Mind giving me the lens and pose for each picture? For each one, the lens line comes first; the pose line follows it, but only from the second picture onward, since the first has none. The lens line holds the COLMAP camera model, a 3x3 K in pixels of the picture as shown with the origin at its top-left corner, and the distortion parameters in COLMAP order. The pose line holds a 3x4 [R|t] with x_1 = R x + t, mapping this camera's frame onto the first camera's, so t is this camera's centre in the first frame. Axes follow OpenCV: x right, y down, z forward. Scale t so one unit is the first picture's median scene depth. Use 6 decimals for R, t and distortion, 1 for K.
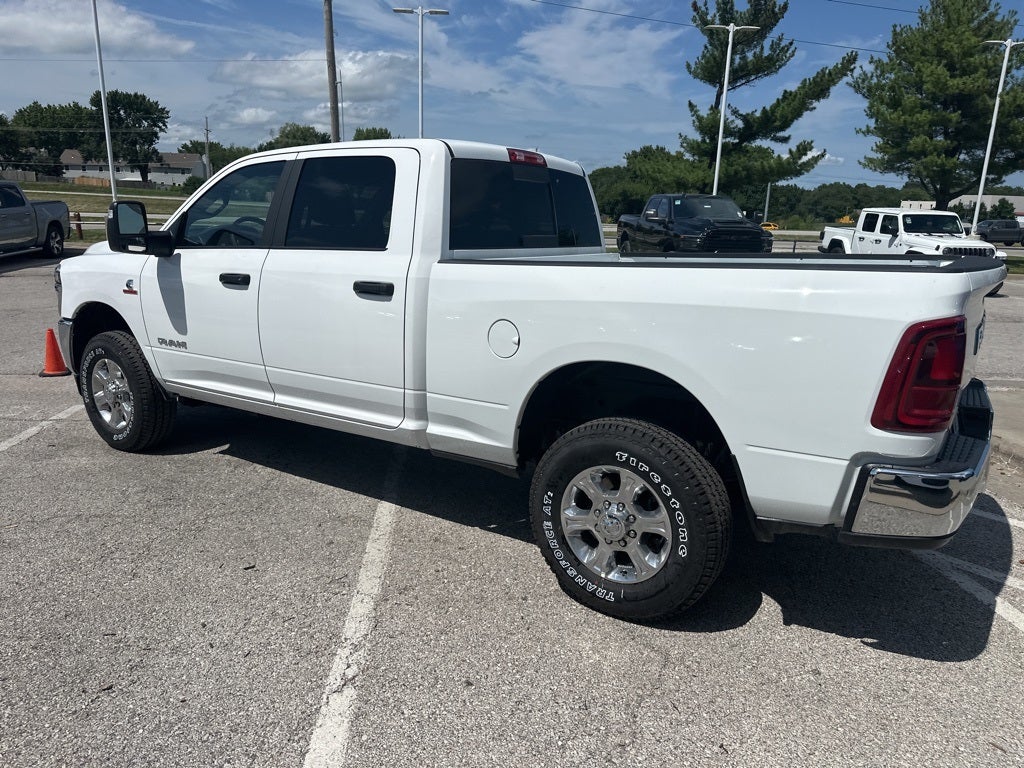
lens RADIAL K [[724.9, 0, 511.3], [0, 724.9, 386.0], [0, 0, 1]] dist [0.035324, -0.043487]
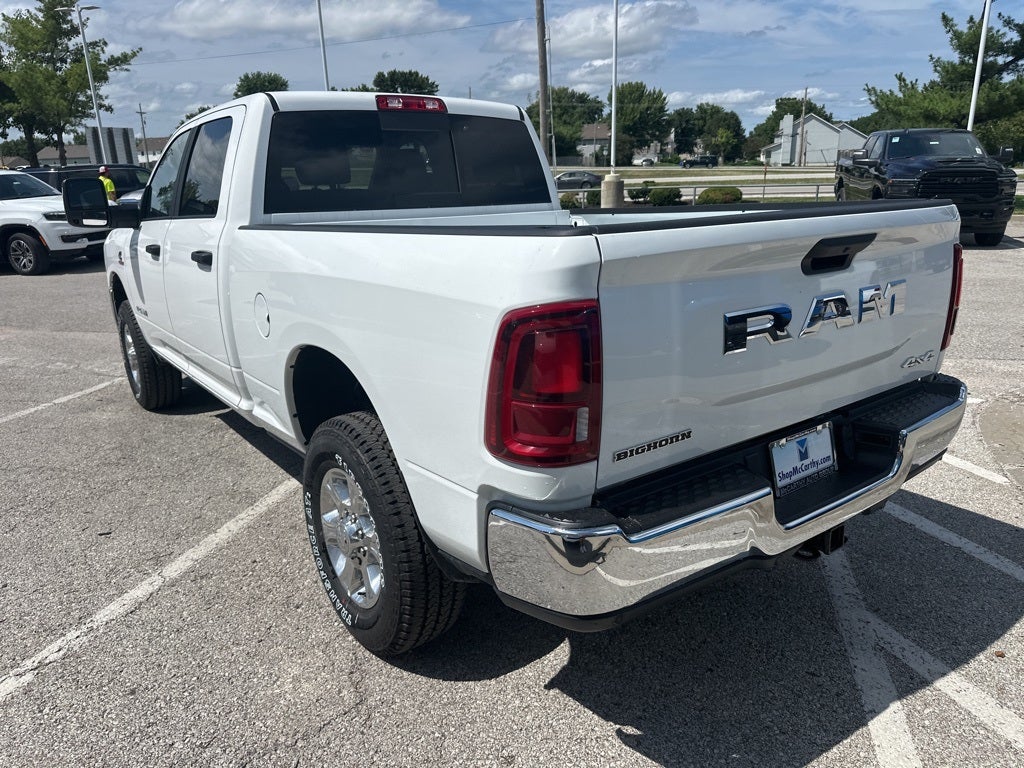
lens RADIAL K [[733.1, 0, 509.4], [0, 733.1, 385.7], [0, 0, 1]] dist [0.011826, -0.019424]
pose [[0.939837, 0.046136, -0.338492, 0.406753], [-0.028474, 0.997970, 0.056961, -0.027203], [0.340433, -0.043896, 0.939244, 0.180104]]
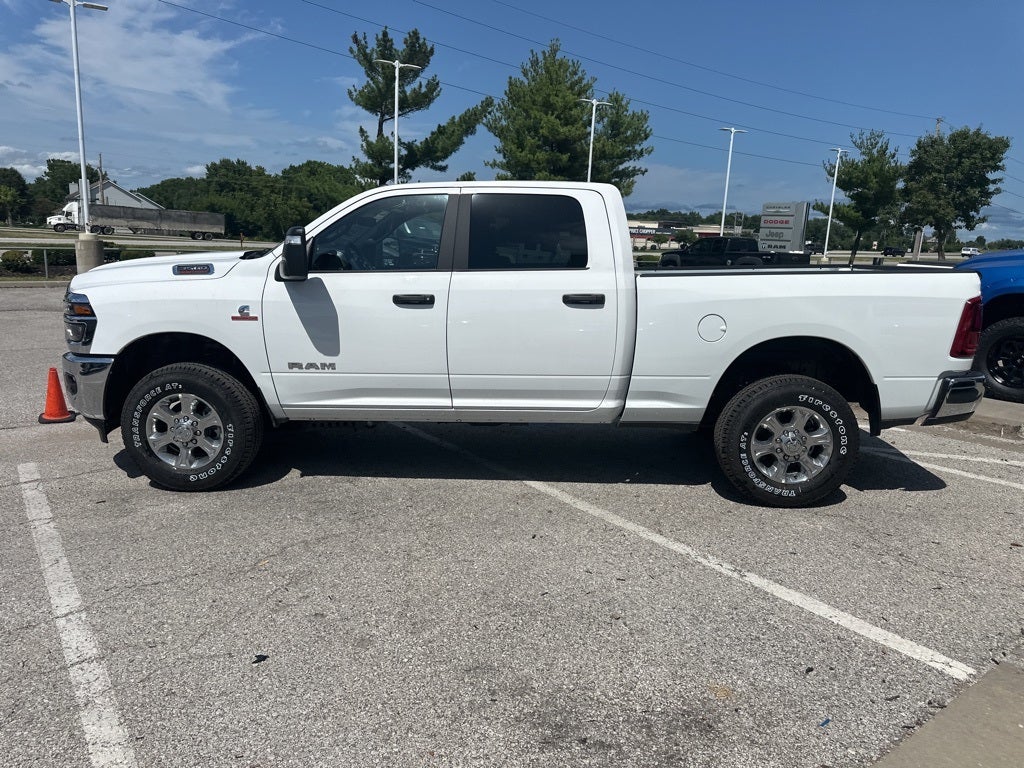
lens RADIAL K [[723.1, 0, 510.9], [0, 723.1, 381.2], [0, 0, 1]] dist [0.040072, -0.051952]
pose [[0.848639, -0.100304, 0.519376, -0.766853], [0.114101, 0.993454, 0.005424, -0.011660], [-0.516520, 0.054658, 0.854529, -0.000561]]
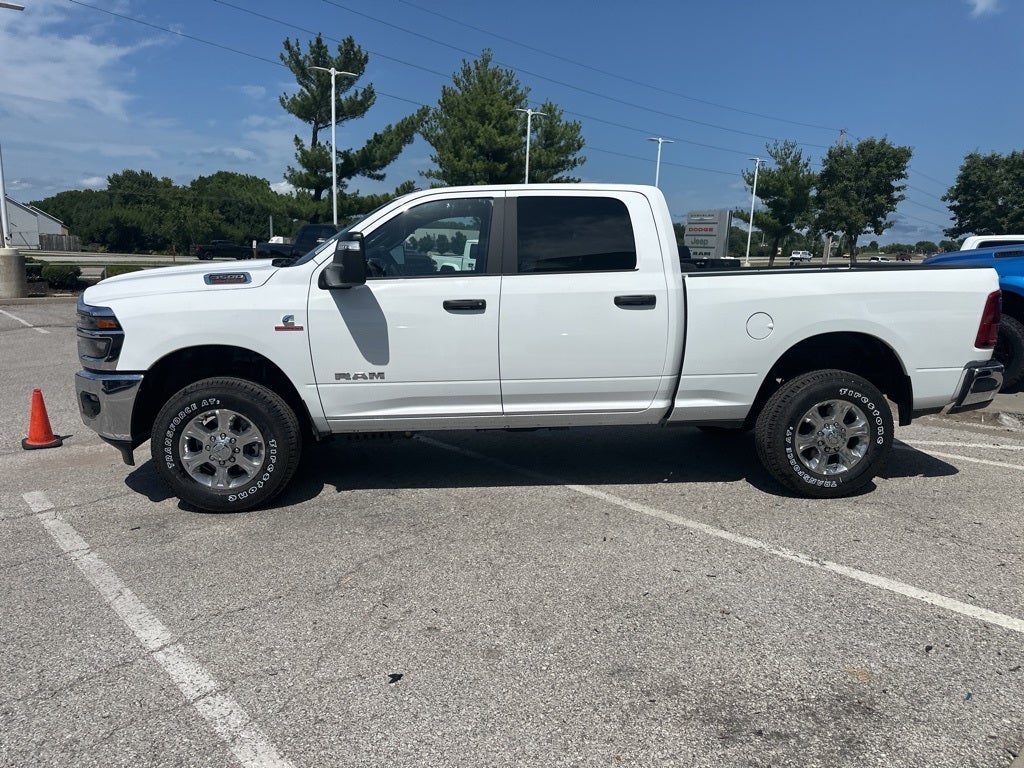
lens RADIAL K [[724.9, 0, 511.3], [0, 724.9, 386.0], [0, 0, 1]] dist [0.035324, -0.043487]
pose [[0.784841, -0.123747, 0.607216, -0.912446], [0.147003, 0.989068, 0.011562, -0.026897], [-0.602009, 0.080189, 0.794452, 0.107481]]
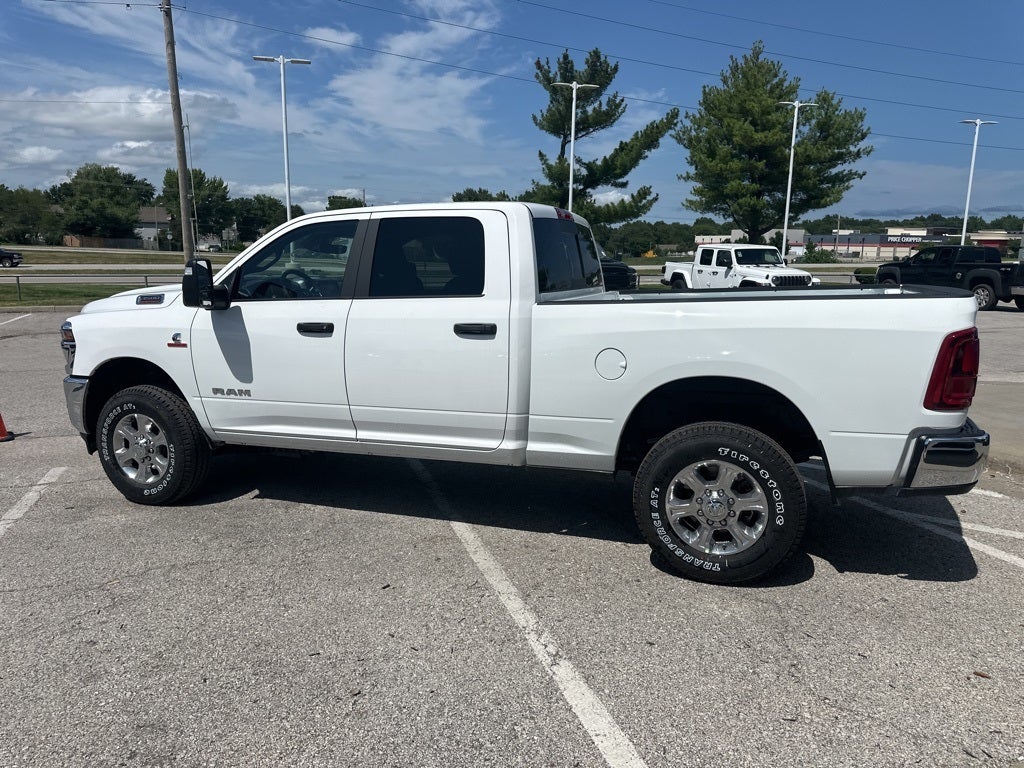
lens RADIAL K [[723.1, 0, 510.9], [0, 723.1, 381.2], [0, 0, 1]] dist [0.040072, -0.051952]
pose [[0.971762, -0.062397, 0.227563, -0.317705], [0.075193, 0.996013, -0.047993, 0.005579], [-0.223661, 0.063749, 0.972580, -0.097868]]
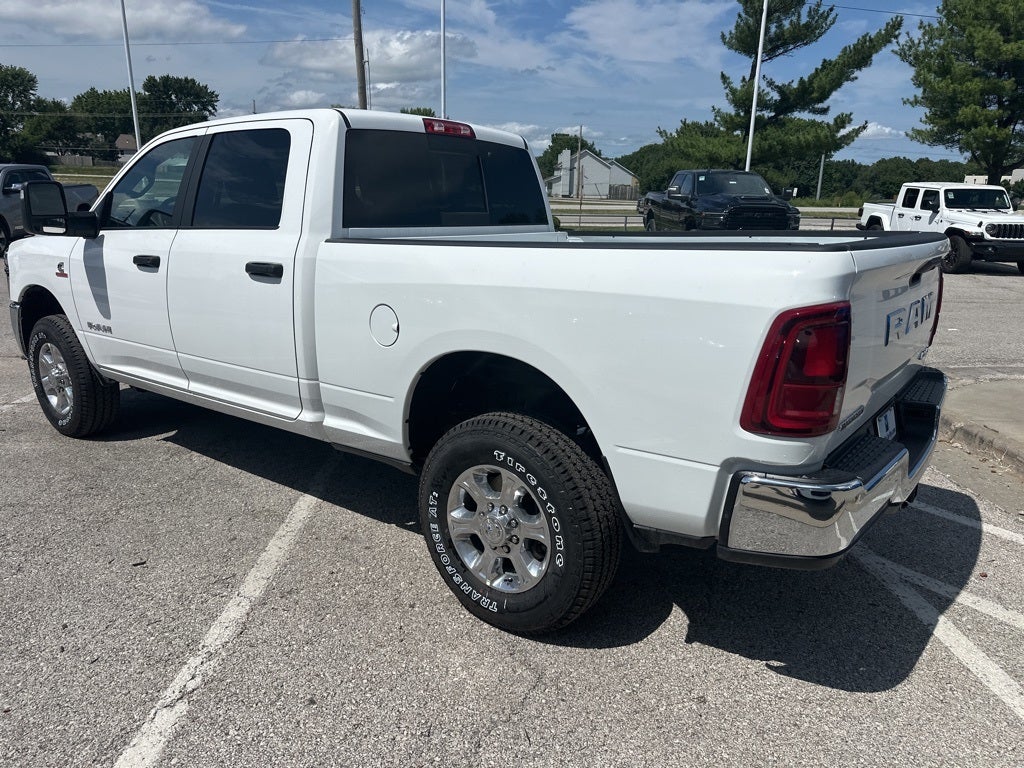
lens RADIAL K [[724.9, 0, 511.3], [0, 724.9, 386.0], [0, 0, 1]] dist [0.035324, -0.043487]
pose [[0.997998, 0.006581, -0.062898, 0.146754], [-0.004945, 0.999647, 0.026121, -0.009153], [0.063048, -0.025758, 0.997678, 0.063090]]
